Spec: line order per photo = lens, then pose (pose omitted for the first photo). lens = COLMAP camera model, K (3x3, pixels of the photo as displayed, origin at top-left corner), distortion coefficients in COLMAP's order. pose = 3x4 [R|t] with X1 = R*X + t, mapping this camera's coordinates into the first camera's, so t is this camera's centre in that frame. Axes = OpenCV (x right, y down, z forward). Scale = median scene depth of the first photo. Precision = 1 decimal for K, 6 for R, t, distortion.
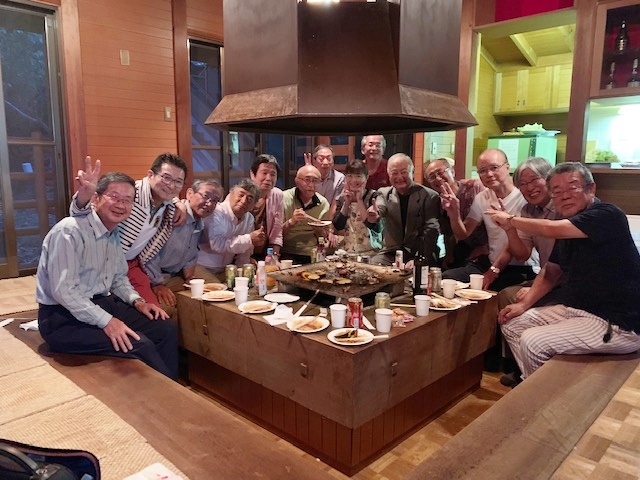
lens RADIAL K [[485.5, 0, 318.3], [0, 485.5, 237.7], [0, 0, 1]] dist [0.010705, -0.018074]
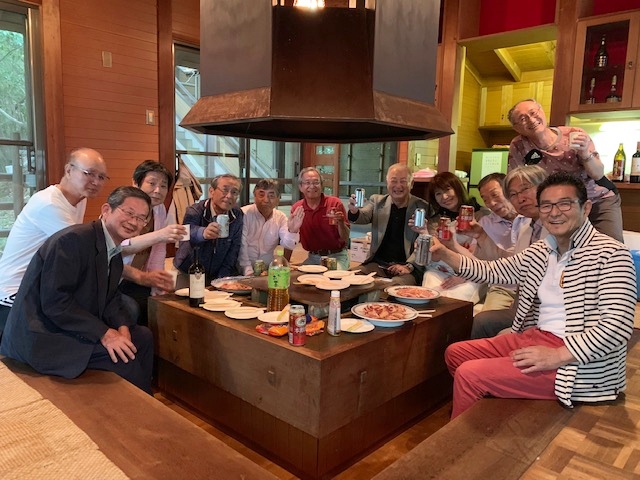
lens RADIAL K [[485.5, 0, 321.7], [0, 485.5, 240.2], [0, 0, 1]] dist [0.010705, -0.018074]
pose [[0.999425, 0.020529, 0.026982, 0.034735], [-0.020055, 0.999642, -0.017733, 0.010166], [-0.027337, 0.017182, 0.999479, 0.011960]]
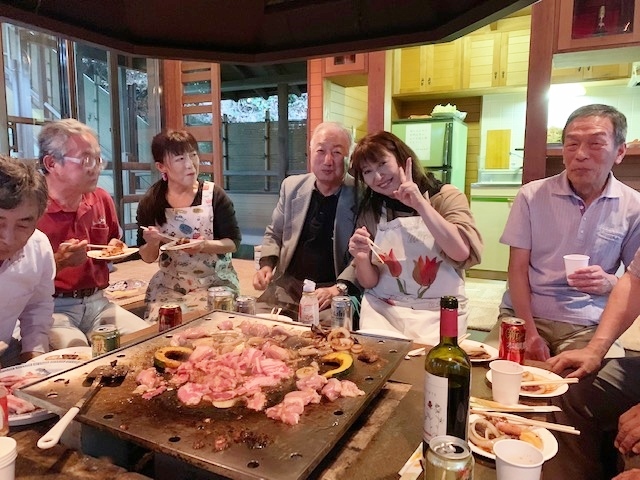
lens RADIAL K [[485.5, 0, 319.7], [0, 485.5, 238.0], [0, 0, 1]] dist [0.010705, -0.018074]
pose [[0.955293, -0.033214, 0.293789, 0.002027], [0.041346, 0.998913, -0.021512, -0.016066], [-0.292755, 0.032698, 0.955628, 0.687972]]
